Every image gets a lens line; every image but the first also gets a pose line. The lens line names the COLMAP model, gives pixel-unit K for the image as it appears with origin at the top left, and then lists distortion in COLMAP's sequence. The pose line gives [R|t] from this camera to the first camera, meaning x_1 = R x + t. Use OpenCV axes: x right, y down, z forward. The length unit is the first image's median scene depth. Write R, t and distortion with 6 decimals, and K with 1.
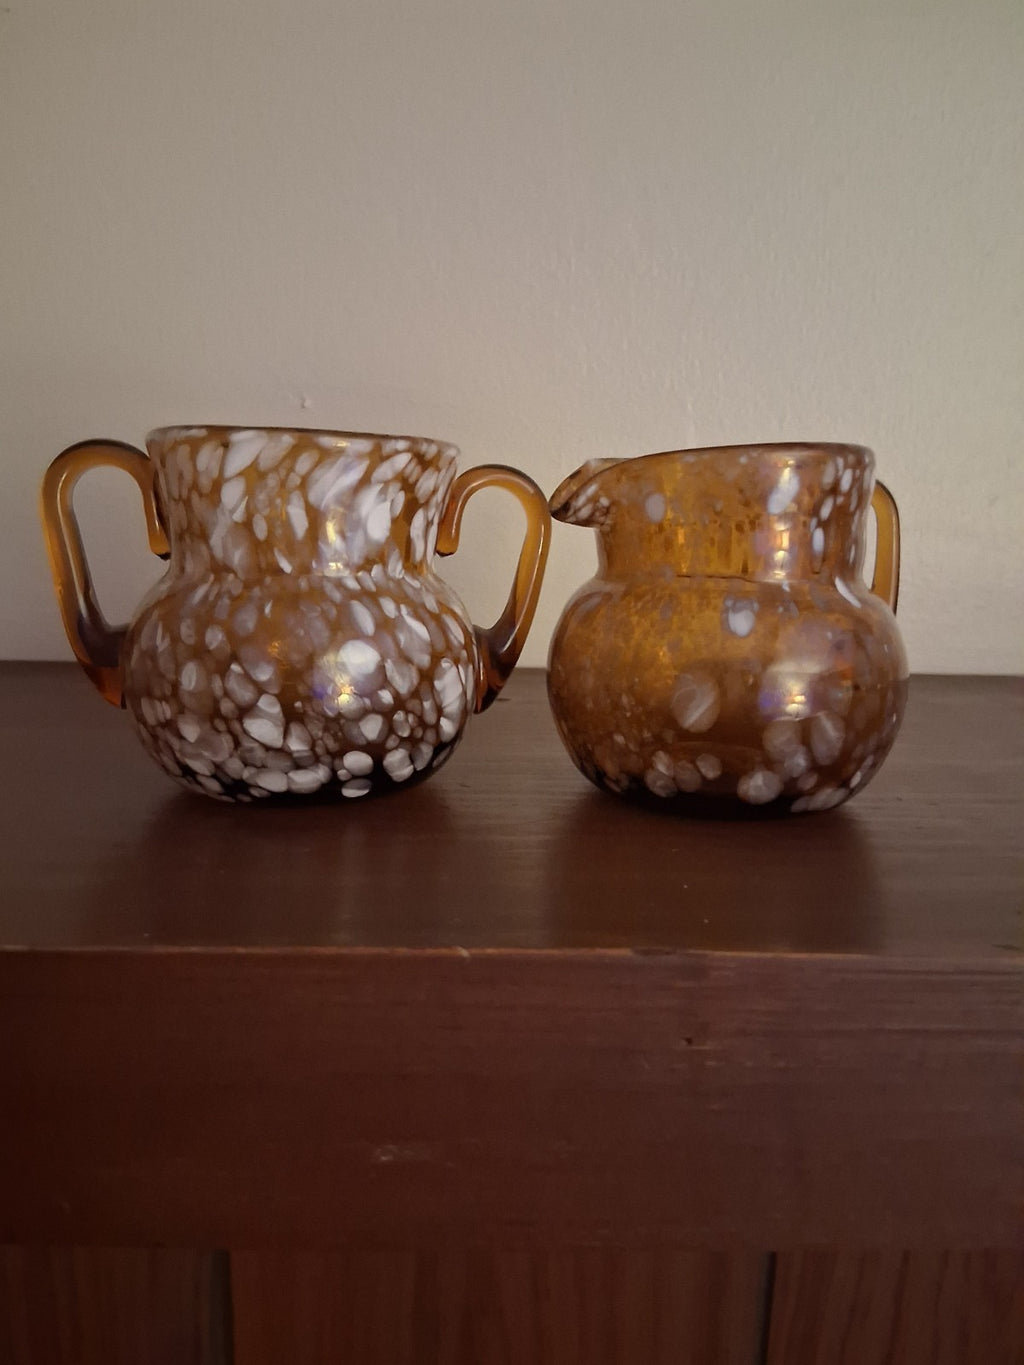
lens RADIAL K [[1113.2, 0, 512.0], [0, 1113.2, 682.5], [0, 0, 1]] dist [0.191401, -0.443783]
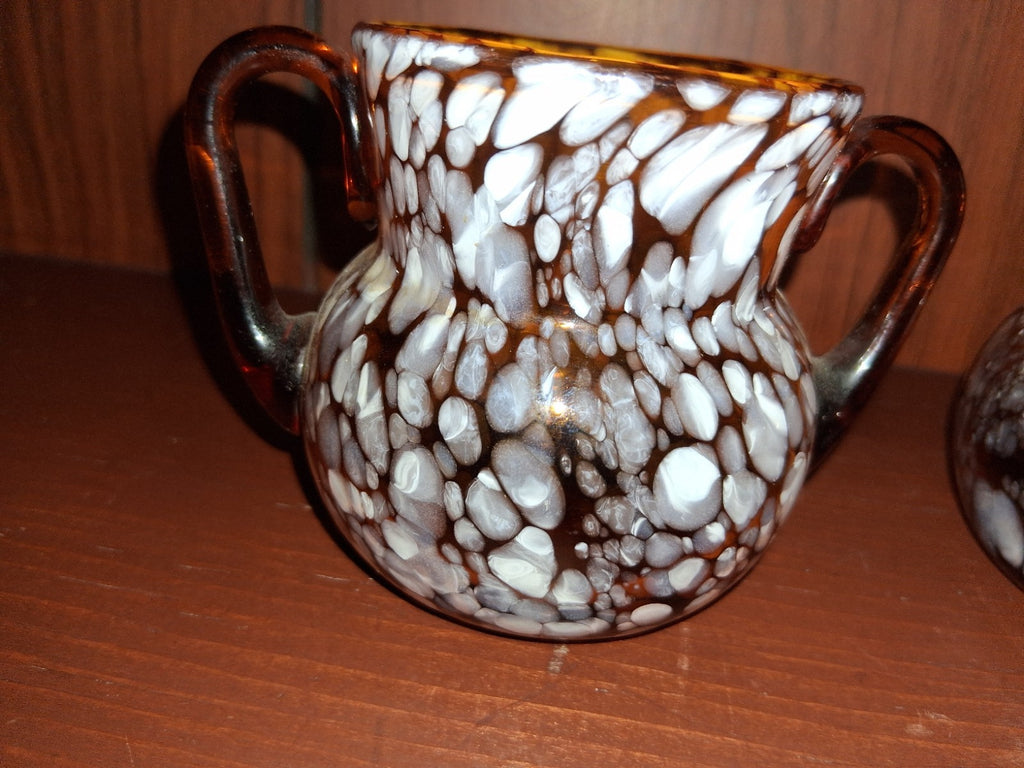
lens RADIAL K [[830.8, 0, 512.0], [0, 830.8, 384.0], [0, 0, 1]] dist [0.147470, -0.317778]
pose [[0.991604, 0.118239, -0.052362, -0.209208], [-0.100590, 0.959739, 0.262264, -0.174799], [0.081264, -0.254795, 0.963575, 0.568809]]
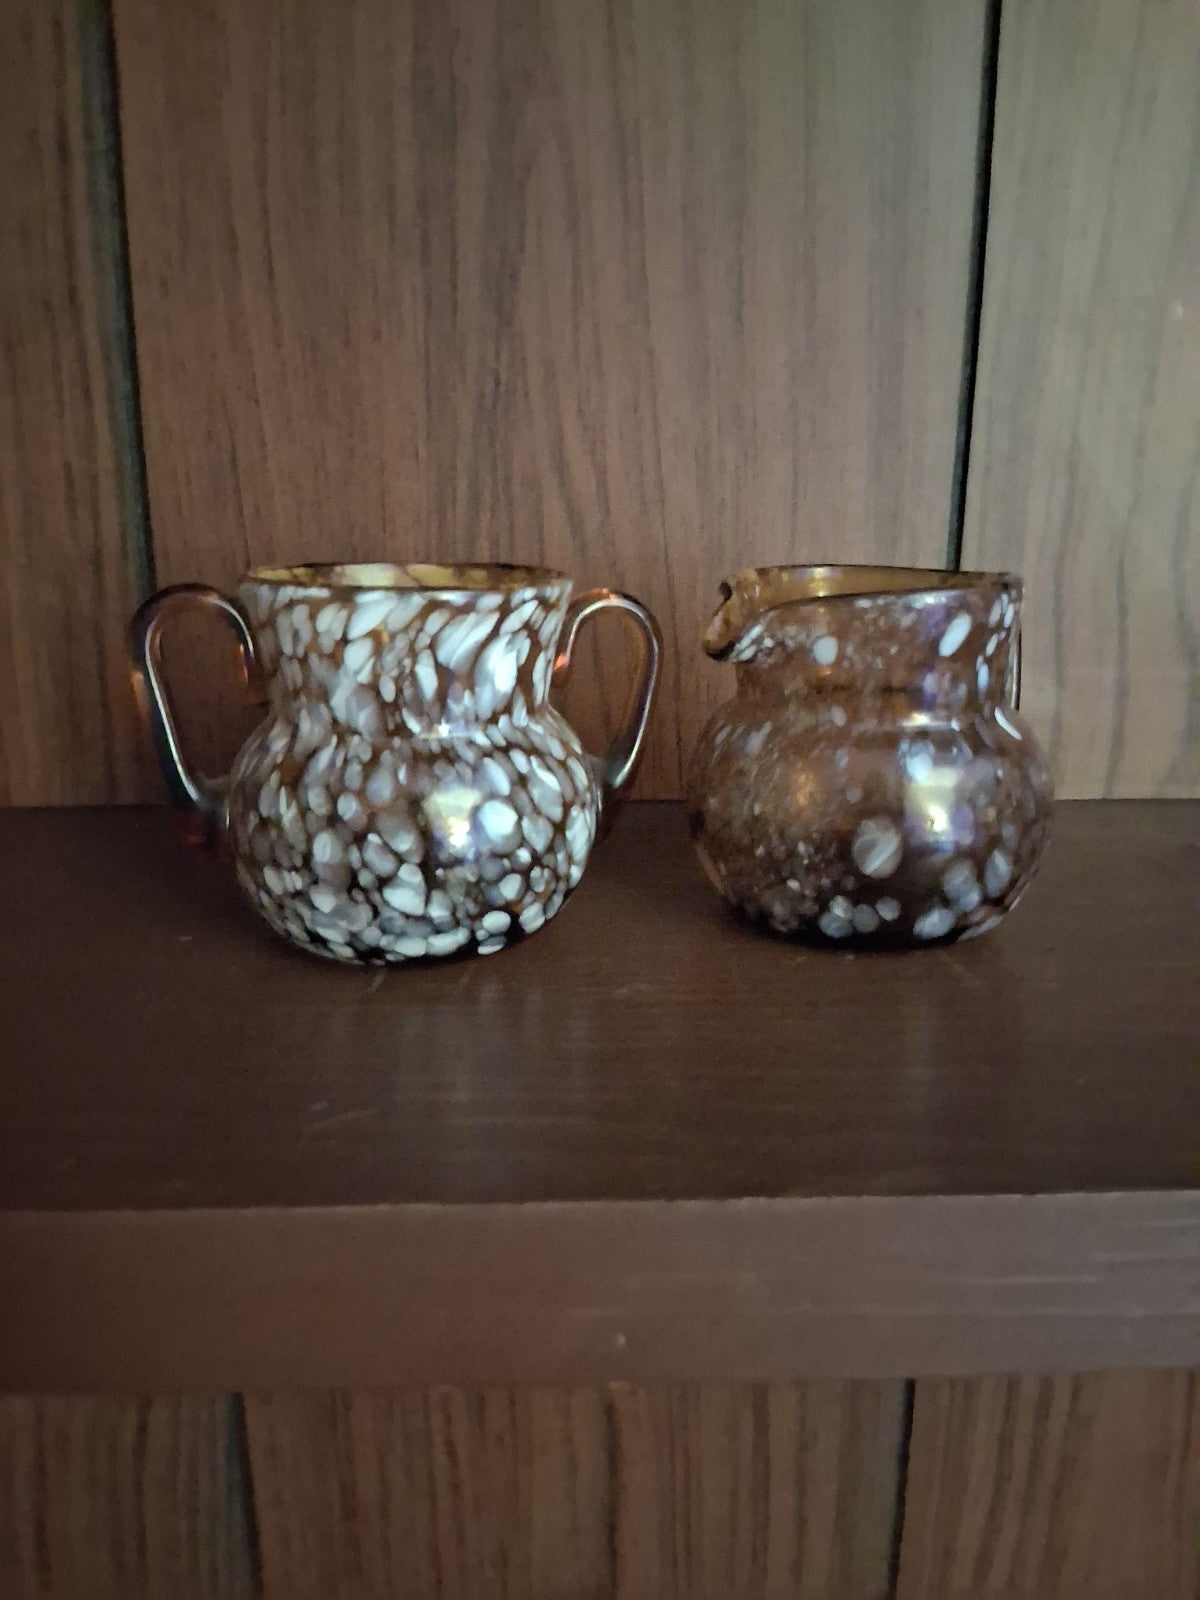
lens RADIAL K [[1304.8, 0, 600.0], [0, 1304.8, 800.0], [0, 0, 1]] dist [0.191401, -0.443783]
pose [[0.993449, -0.046177, 0.104529, -0.163991], [0.034606, 0.993338, 0.109915, -0.158746], [-0.108908, -0.105577, 0.988429, -0.130652]]
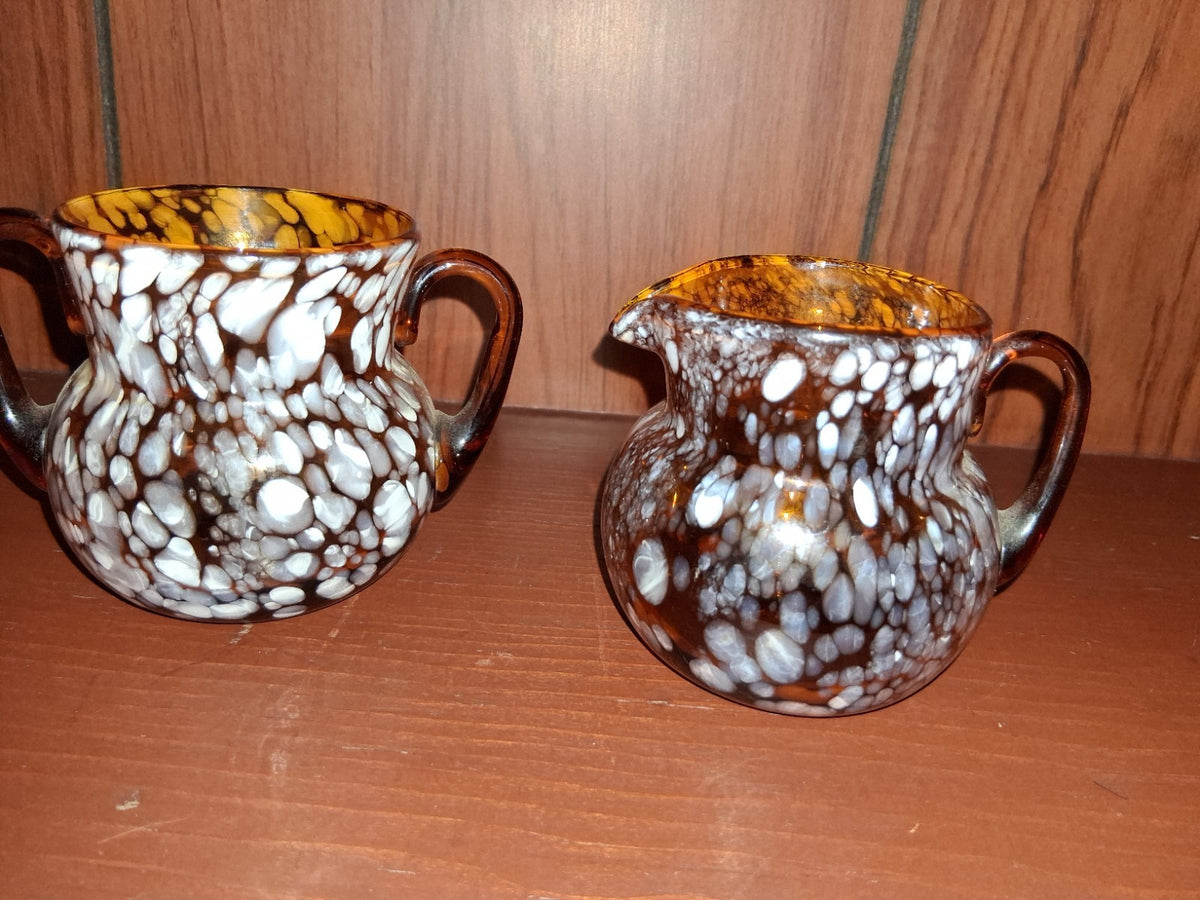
lens RADIAL K [[973.6, 0, 600.0], [0, 973.6, 450.0], [0, 0, 1]] dist [0.147470, -0.317778]
pose [[0.997948, 0.060293, 0.021557, 0.102041], [-0.063766, 0.966387, 0.249059, -0.274874], [-0.005816, -0.249922, 0.968248, 0.223073]]
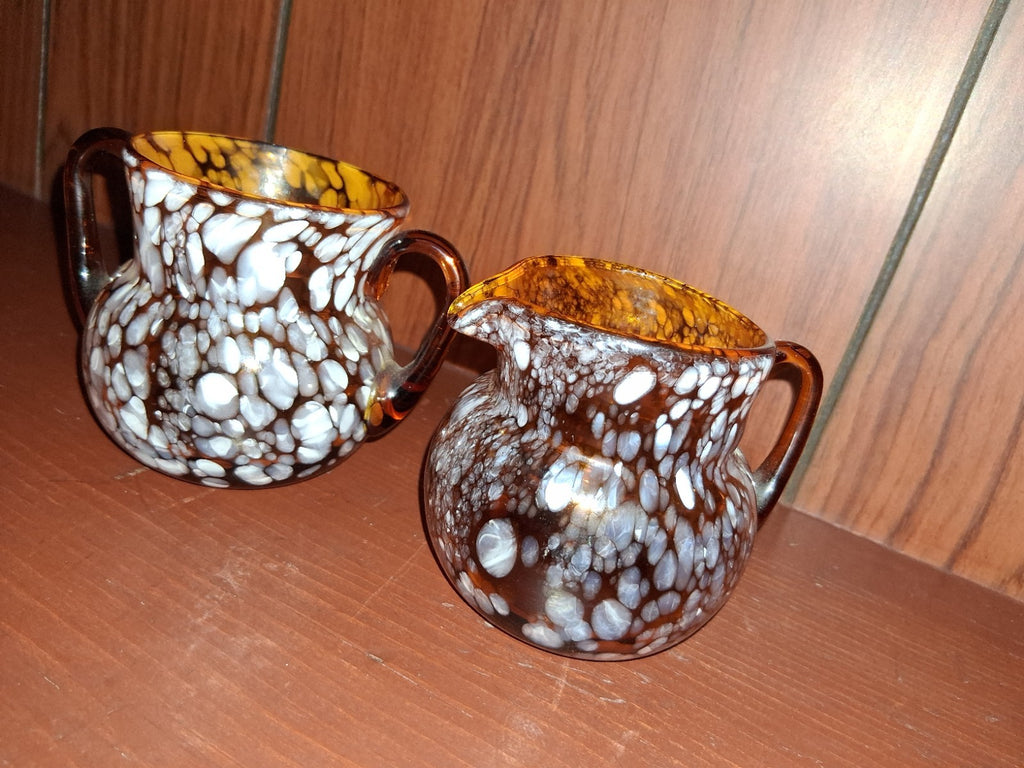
lens RADIAL K [[830.8, 0, 512.0], [0, 830.8, 384.0], [0, 0, 1]] dist [0.147470, -0.317778]
pose [[0.913913, 0.320387, -0.249229, 0.346407], [-0.263809, 0.935466, 0.235176, -0.304982], [0.308493, -0.149182, 0.939456, 0.283310]]
